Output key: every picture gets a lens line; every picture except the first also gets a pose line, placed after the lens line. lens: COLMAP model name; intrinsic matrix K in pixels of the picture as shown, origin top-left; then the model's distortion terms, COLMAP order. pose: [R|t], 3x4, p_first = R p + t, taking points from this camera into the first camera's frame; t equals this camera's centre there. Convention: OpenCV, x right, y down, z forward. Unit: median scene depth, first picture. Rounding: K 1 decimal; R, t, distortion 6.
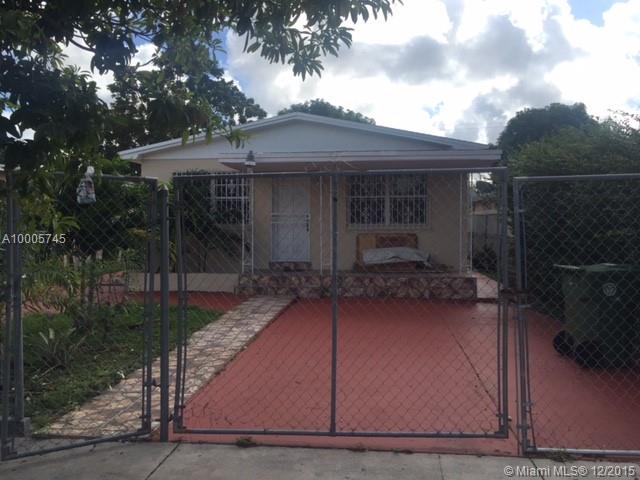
lens RADIAL K [[560.2, 0, 320.9], [0, 560.2, 200.9], [0, 0, 1]] dist [0.000173, -0.000497]
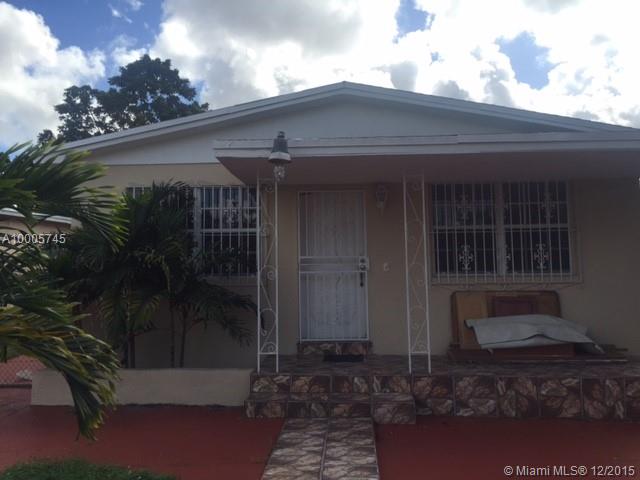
lens RADIAL K [[544.7, 0, 322.5], [0, 544.7, 223.9], [0, 0, 1]] dist [0.088713, -0.120092]
pose [[0.997919, -0.004102, 0.064357, -0.109001], [0.006661, 0.999194, -0.039585, 0.011769], [-0.064143, 0.039931, 0.997142, 0.466374]]
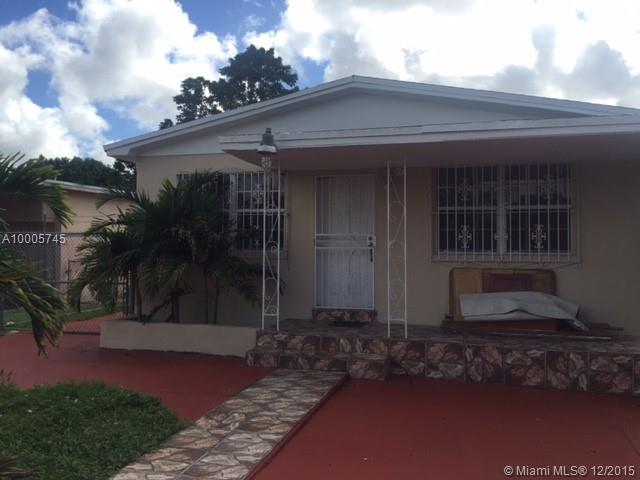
lens RADIAL K [[544.7, 0, 322.5], [0, 544.7, 223.9], [0, 0, 1]] dist [0.088713, -0.120092]
pose [[0.987190, 0.002130, -0.159534, 0.022613], [-0.002162, 0.999998, -0.000024, 0.011328], [0.159533, 0.000369, 0.987192, 0.398332]]
